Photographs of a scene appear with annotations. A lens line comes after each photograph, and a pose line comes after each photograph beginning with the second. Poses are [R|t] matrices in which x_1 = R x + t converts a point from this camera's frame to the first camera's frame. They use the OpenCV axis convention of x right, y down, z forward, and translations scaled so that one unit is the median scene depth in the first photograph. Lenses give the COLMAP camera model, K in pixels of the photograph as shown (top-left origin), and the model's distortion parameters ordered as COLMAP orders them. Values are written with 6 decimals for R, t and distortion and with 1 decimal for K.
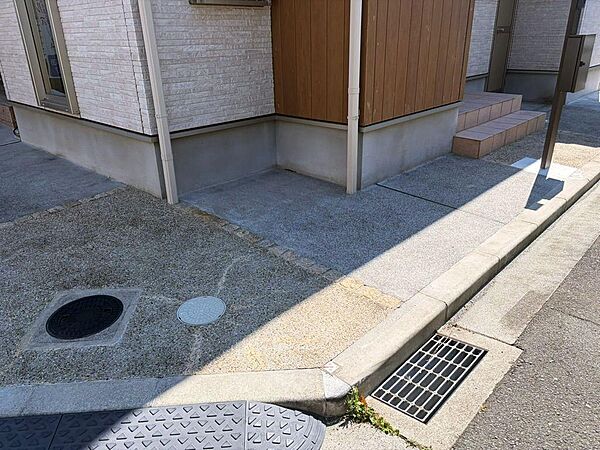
lens RADIAL K [[457.0, 0, 300.2], [0, 457.0, 227.1], [0, 0, 1]] dist [0.044827, -0.055395]
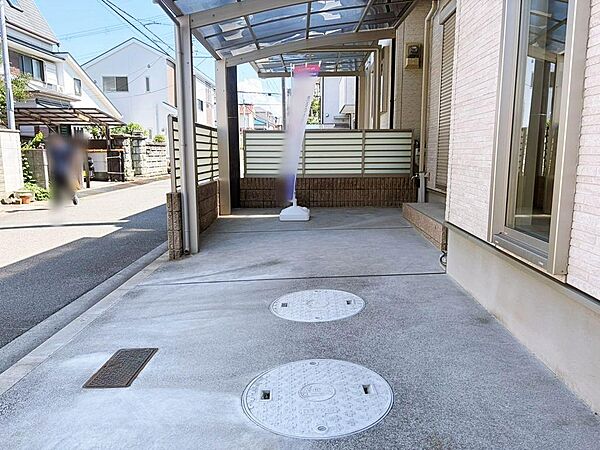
lens RADIAL K [[457.0, 0, 299.6], [0, 457.0, 223.6], [0, 0, 1]] dist [0.044827, -0.055395]
pose [[0.660894, 0.143657, -0.736601, -0.257614], [-0.318121, 0.942591, -0.101594, -0.129313], [0.679719, 0.301471, 0.668653, 0.358387]]
